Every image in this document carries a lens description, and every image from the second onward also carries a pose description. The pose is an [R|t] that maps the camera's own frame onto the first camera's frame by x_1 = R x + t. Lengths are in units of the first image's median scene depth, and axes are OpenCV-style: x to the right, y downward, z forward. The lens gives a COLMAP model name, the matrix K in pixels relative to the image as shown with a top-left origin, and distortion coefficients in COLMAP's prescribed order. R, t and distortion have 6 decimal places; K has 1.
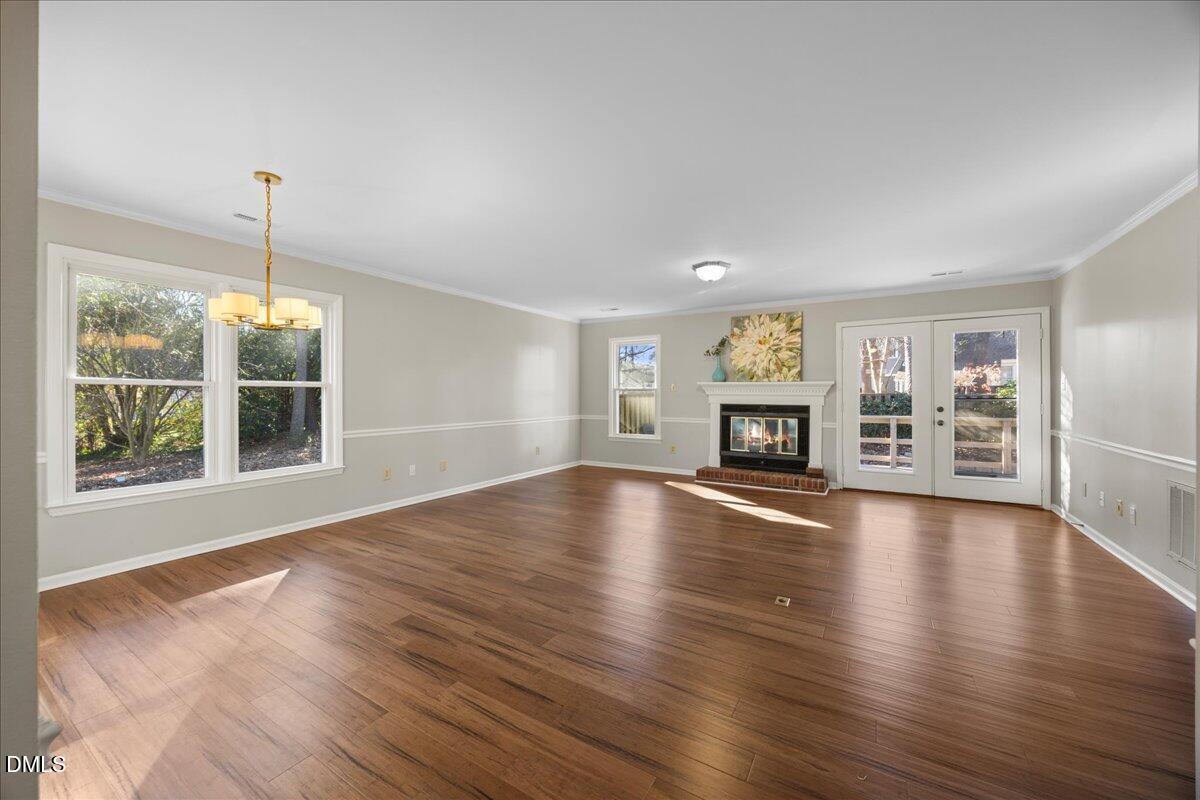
lens RADIAL K [[455.3, 0, 602.3], [0, 455.3, 396.5], [0, 0, 1]] dist [-0.004491, 0.000979]
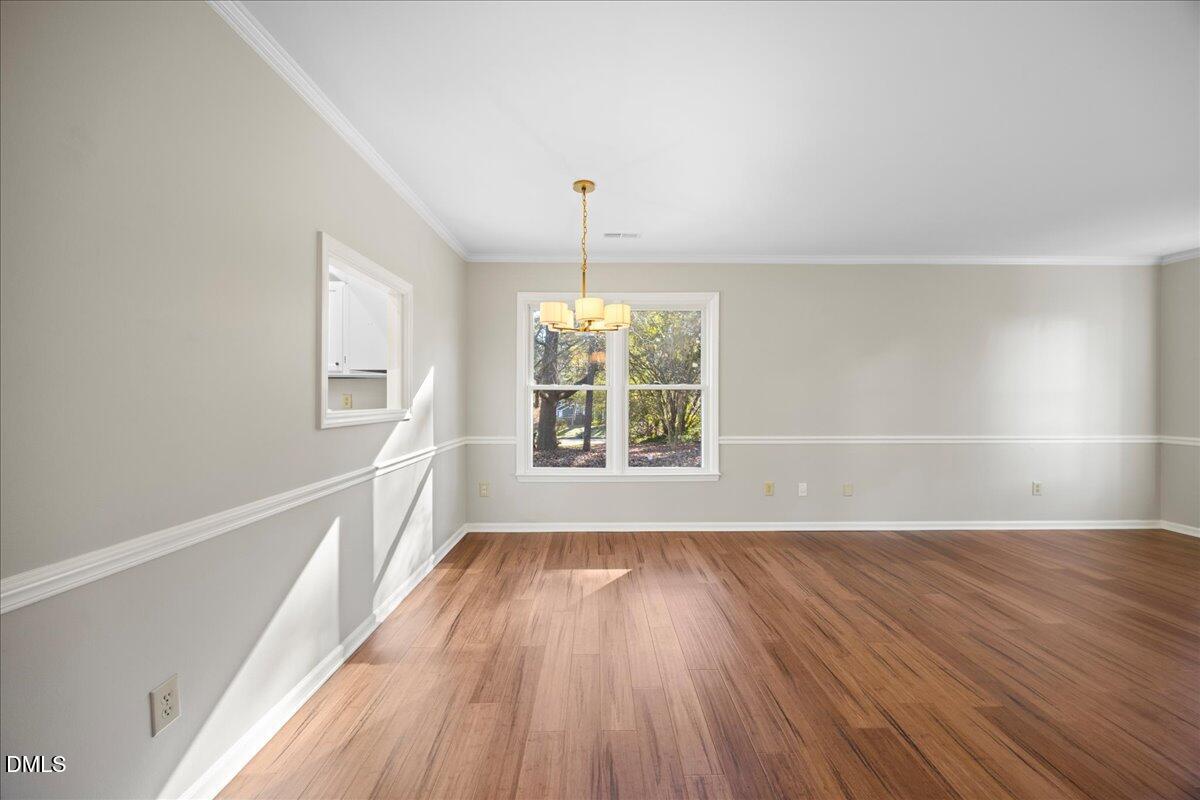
lens RADIAL K [[455.3, 0, 601.0], [0, 455.3, 397.1], [0, 0, 1]] dist [-0.004491, 0.000979]
pose [[0.533543, 0.000872, -0.845772, 0.073836], [-0.003872, 0.999992, -0.001411, -0.001363], [0.845764, 0.004028, 0.533542, 0.229452]]
